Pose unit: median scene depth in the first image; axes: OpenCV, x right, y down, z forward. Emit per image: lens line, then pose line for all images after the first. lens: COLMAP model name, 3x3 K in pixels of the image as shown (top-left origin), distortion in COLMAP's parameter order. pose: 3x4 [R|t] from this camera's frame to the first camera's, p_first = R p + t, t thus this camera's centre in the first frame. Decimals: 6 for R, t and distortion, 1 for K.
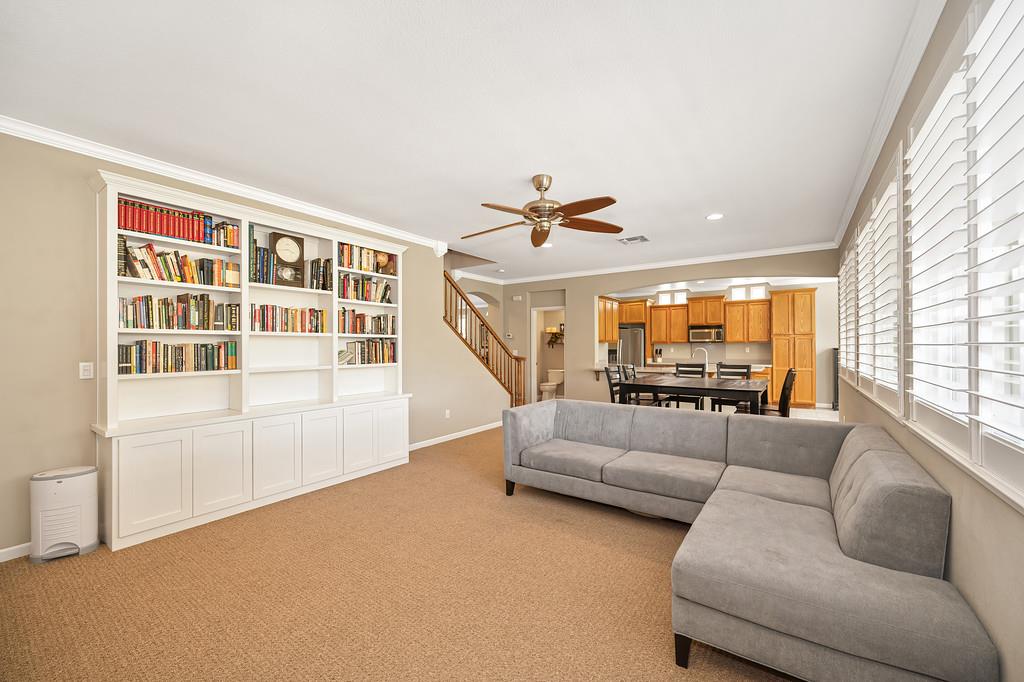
lens RADIAL K [[405.9, 0, 511.3], [0, 405.9, 346.4], [0, 0, 1]] dist [0.001150, 0.000458]
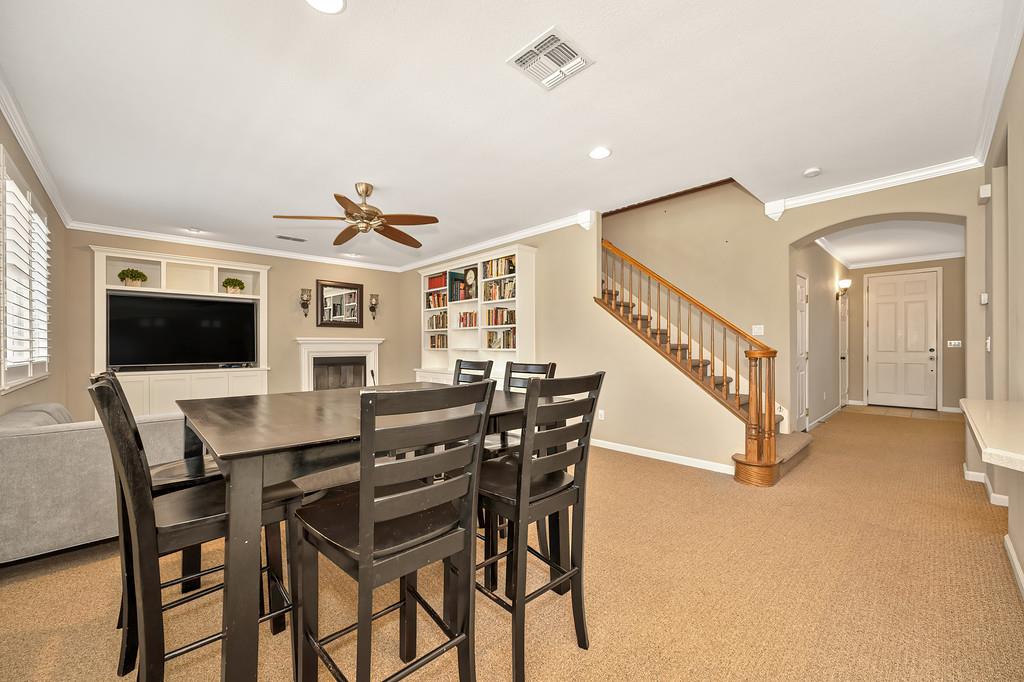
lens RADIAL K [[405.9, 0, 511.3], [0, 405.9, 346.4], [0, 0, 1]] dist [0.001150, 0.000458]
pose [[-0.204554, 0.003204, -0.978850, 0.950640], [0.002103, 0.999994, 0.002834, 0.036172], [0.978853, -0.001479, -0.204559, 1.377376]]
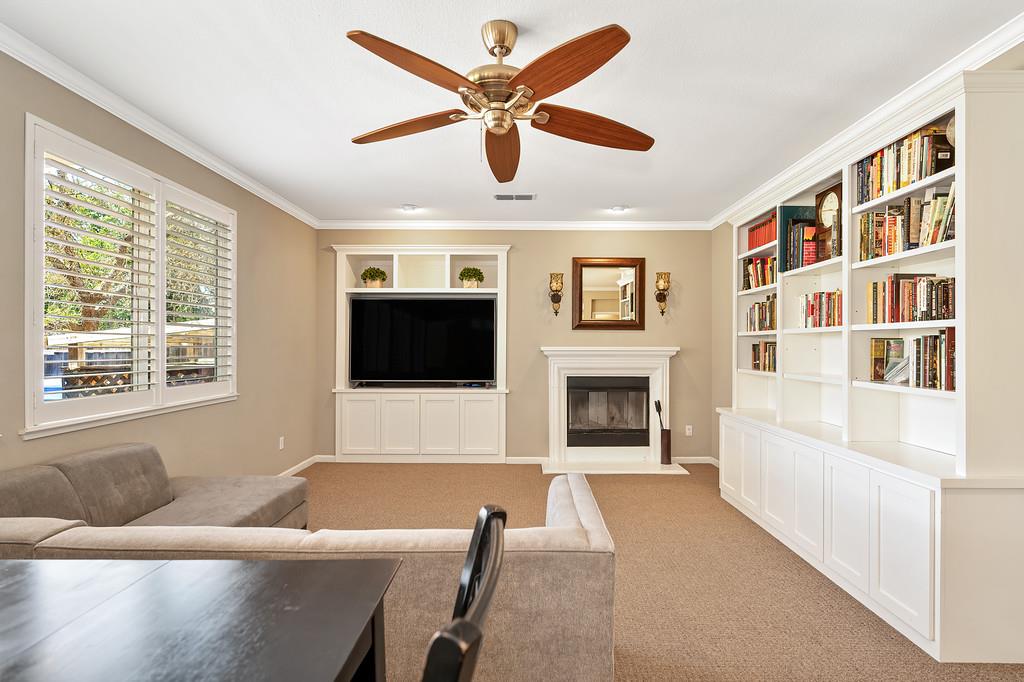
lens RADIAL K [[521.2, 0, 516.7], [0, 521.2, 344.1], [0, 0, 1]] dist [-0.000792, -0.000502]
pose [[-0.821439, -0.003624, -0.570284, 0.373731], [-0.003096, 0.999993, -0.001894, -0.001924], [0.570288, 0.000210, -0.821445, 1.313058]]
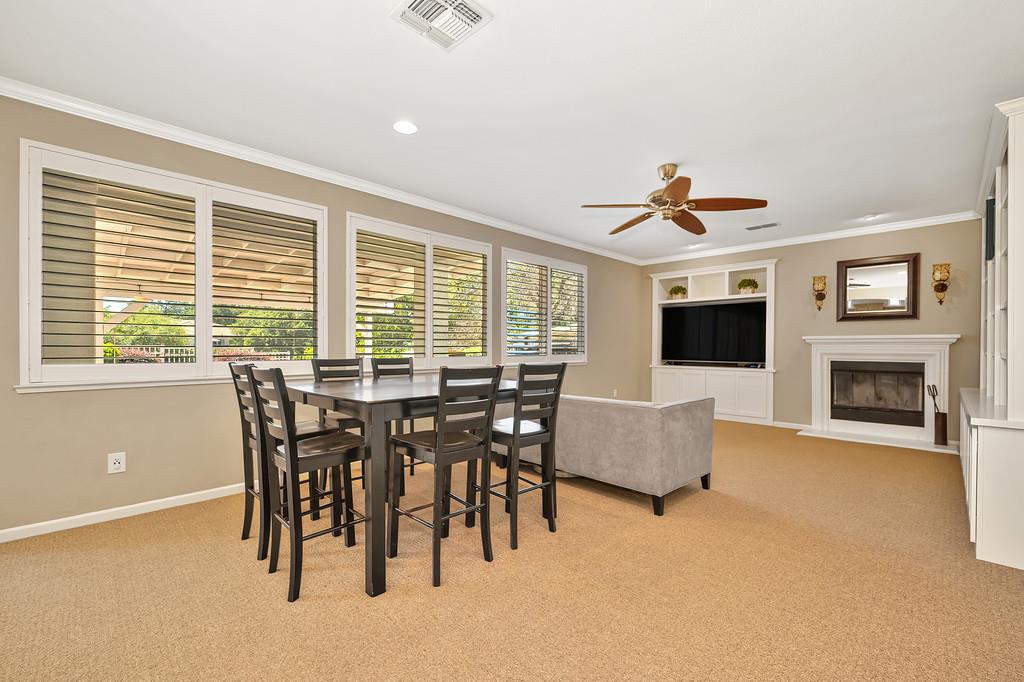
lens RADIAL K [[418.5, 0, 523.8], [0, 418.5, 343.4], [0, 0, 1]] dist [0.002331, 0.000171]
pose [[-0.987642, 0.000265, 0.156728, 0.228199], [0.000168, 1.000000, -0.000634, 0.027608], [-0.156728, -0.000599, -0.987642, 1.755204]]
